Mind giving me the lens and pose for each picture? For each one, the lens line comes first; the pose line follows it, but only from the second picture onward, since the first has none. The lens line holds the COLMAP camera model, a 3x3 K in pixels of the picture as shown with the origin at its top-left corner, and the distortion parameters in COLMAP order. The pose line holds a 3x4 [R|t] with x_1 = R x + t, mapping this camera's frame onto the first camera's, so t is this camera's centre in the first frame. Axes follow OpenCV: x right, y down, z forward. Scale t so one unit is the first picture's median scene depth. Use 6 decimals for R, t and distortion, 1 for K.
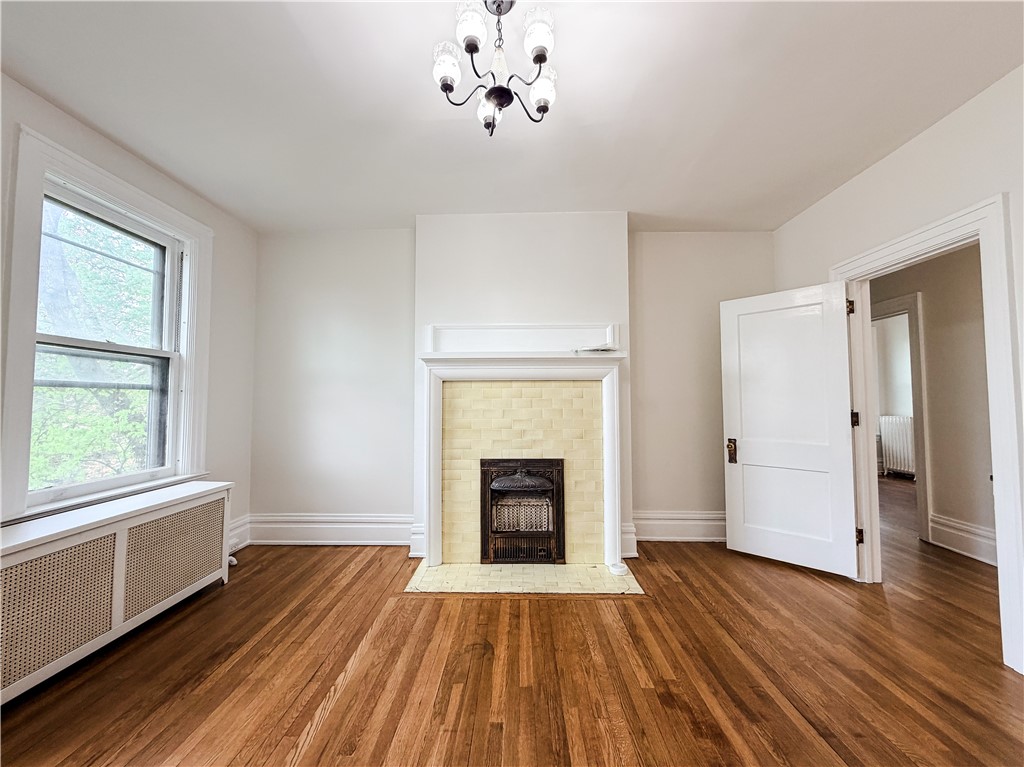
lens RADIAL K [[413.4, 0, 511.1], [0, 413.4, 383.4], [0, 0, 1]] dist [-0.001246, 0.000036]
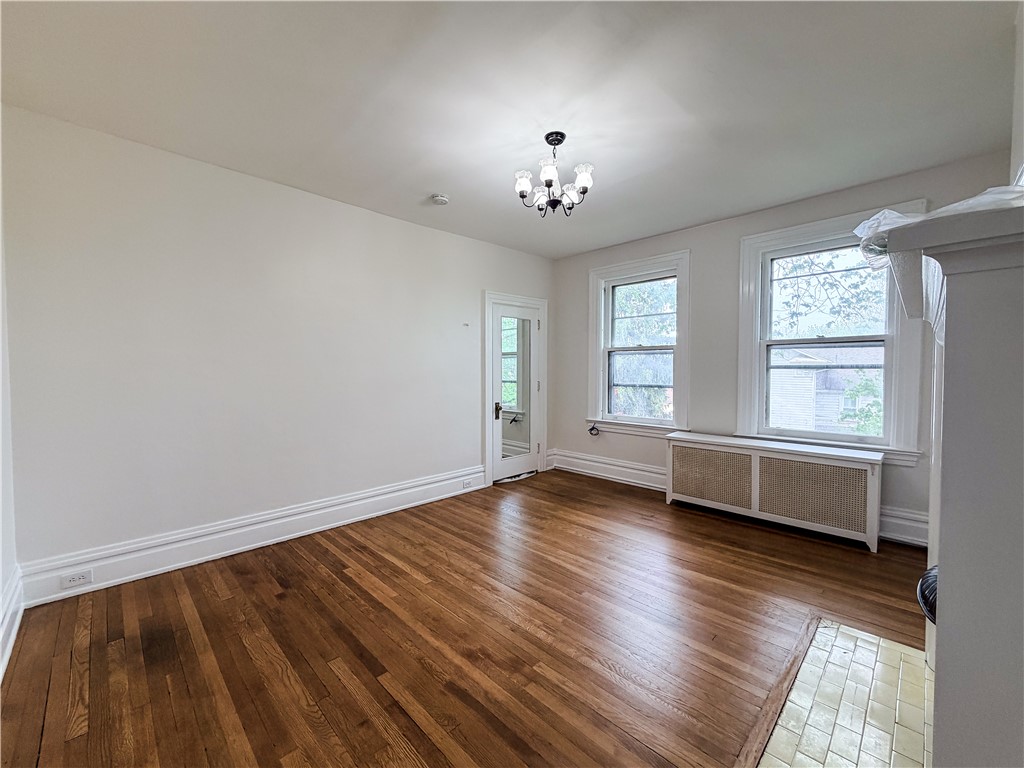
lens RADIAL K [[413.4, 0, 511.1], [0, 413.4, 383.9], [0, 0, 1]] dist [-0.001246, 0.000036]
pose [[-0.694621, 0.029727, -0.718761, 0.648804], [0.036887, 0.999303, 0.005681, 0.011930], [0.718429, -0.022567, -0.695234, 0.994302]]
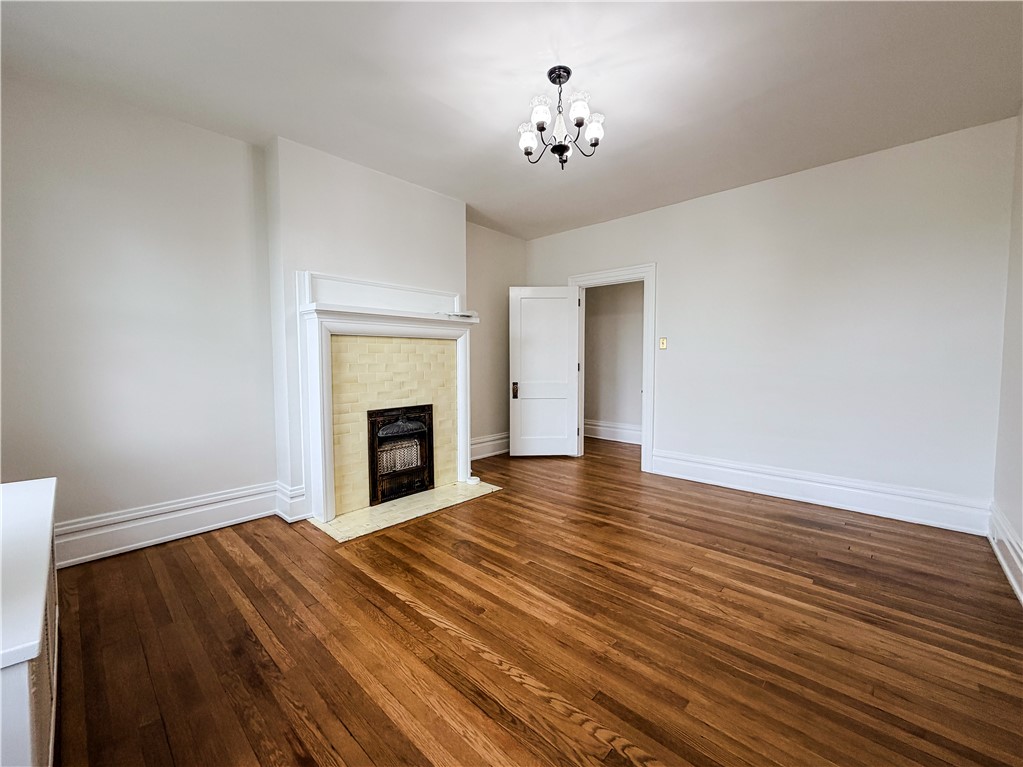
lens RADIAL K [[413.0, 0, 510.6], [0, 413.0, 383.4], [0, 0, 1]] dist [-0.001246, 0.000036]
pose [[0.663934, -0.043465, 0.746526, -0.632857], [-0.033937, 0.995529, 0.088146, 0.008829], [-0.747020, -0.083858, 0.659491, 0.043411]]
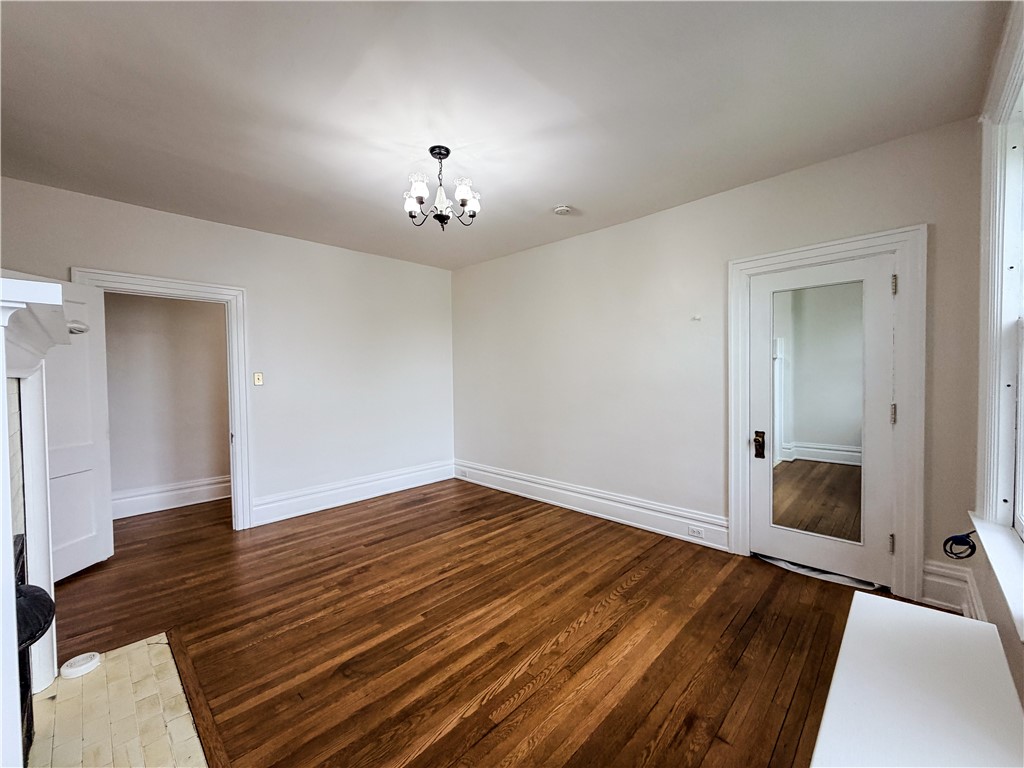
lens RADIAL K [[413.4, 0, 511.1], [0, 413.4, 383.9], [0, 0, 1]] dist [-0.001246, 0.000036]
pose [[-0.732858, -0.005465, 0.680360, -0.671669], [-0.014036, 0.999876, -0.007087, -0.007278], [-0.680237, -0.014743, -0.732844, 0.991183]]
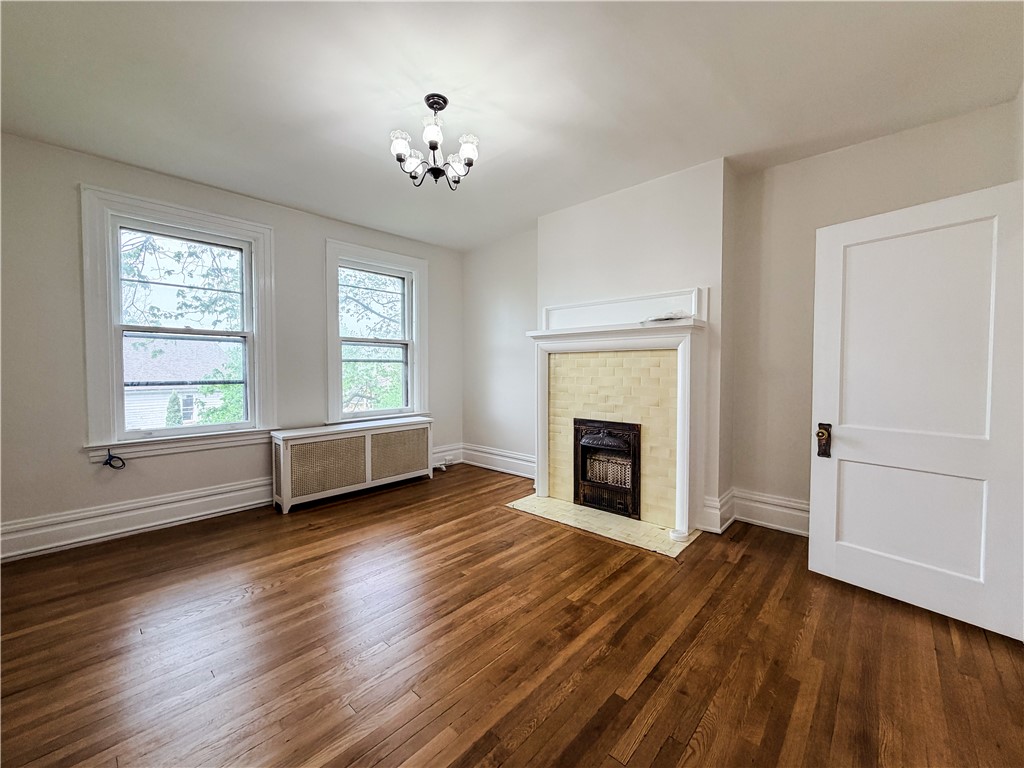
lens RADIAL K [[413.4, 0, 511.1], [0, 413.4, 383.9], [0, 0, 1]] dist [-0.001246, 0.000036]
pose [[0.750804, 0.026443, -0.659995, 0.592518], [0.028796, 0.996938, 0.072701, -0.008098], [0.659897, -0.073589, 0.747744, -0.006868]]
